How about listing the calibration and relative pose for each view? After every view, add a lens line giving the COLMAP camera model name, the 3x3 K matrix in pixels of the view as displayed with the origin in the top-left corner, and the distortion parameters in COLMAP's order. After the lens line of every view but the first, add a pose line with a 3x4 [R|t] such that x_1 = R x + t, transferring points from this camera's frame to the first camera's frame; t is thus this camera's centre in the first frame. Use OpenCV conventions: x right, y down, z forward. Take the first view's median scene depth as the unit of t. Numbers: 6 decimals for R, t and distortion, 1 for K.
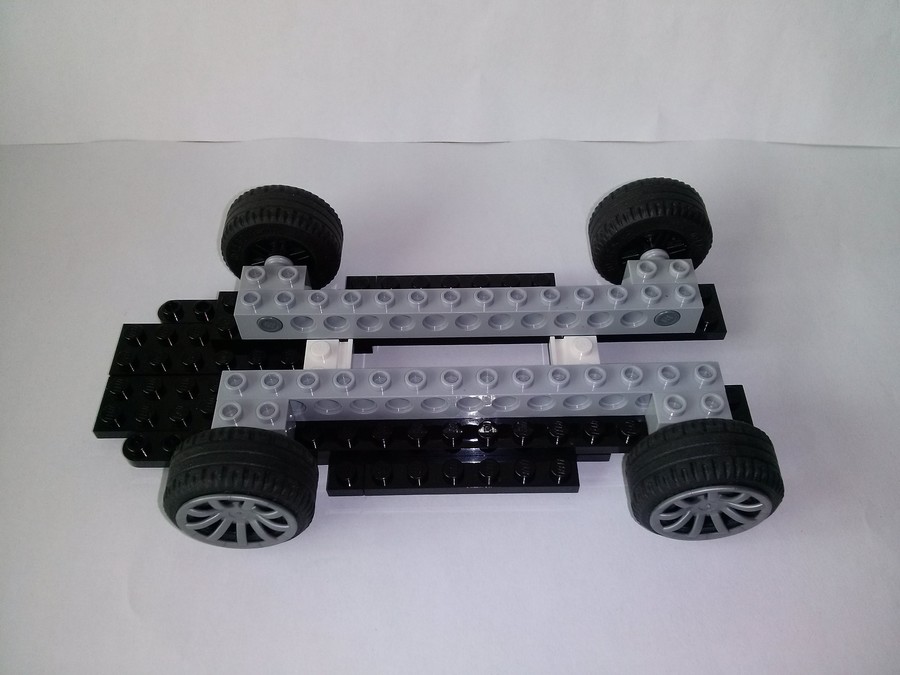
lens RADIAL K [[827.6, 0, 456.7], [0, 827.6, 330.2], [0, 0, 1]] dist [-0.025772, 0.000000]
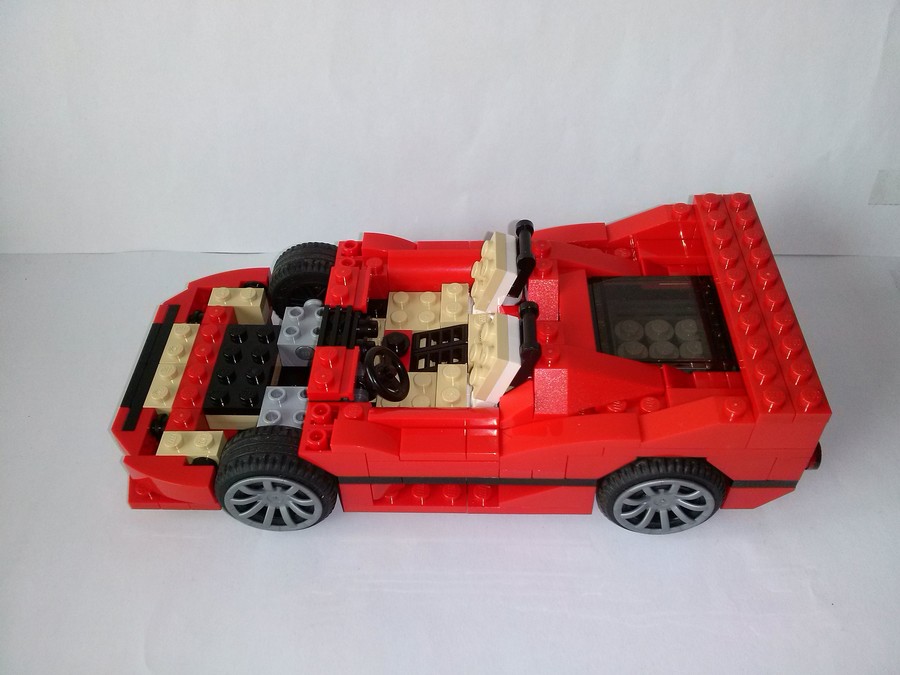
lens RADIAL K [[827.6, 0, 450.6], [0, 827.6, 337.8], [0, 0, 1]] dist [-0.025772, 0.000000]
pose [[0.998760, 0.015800, -0.047212, 0.046825], [-0.020559, 0.994564, -0.102076, 0.098682], [0.045343, 0.102920, 0.993656, -0.218752]]
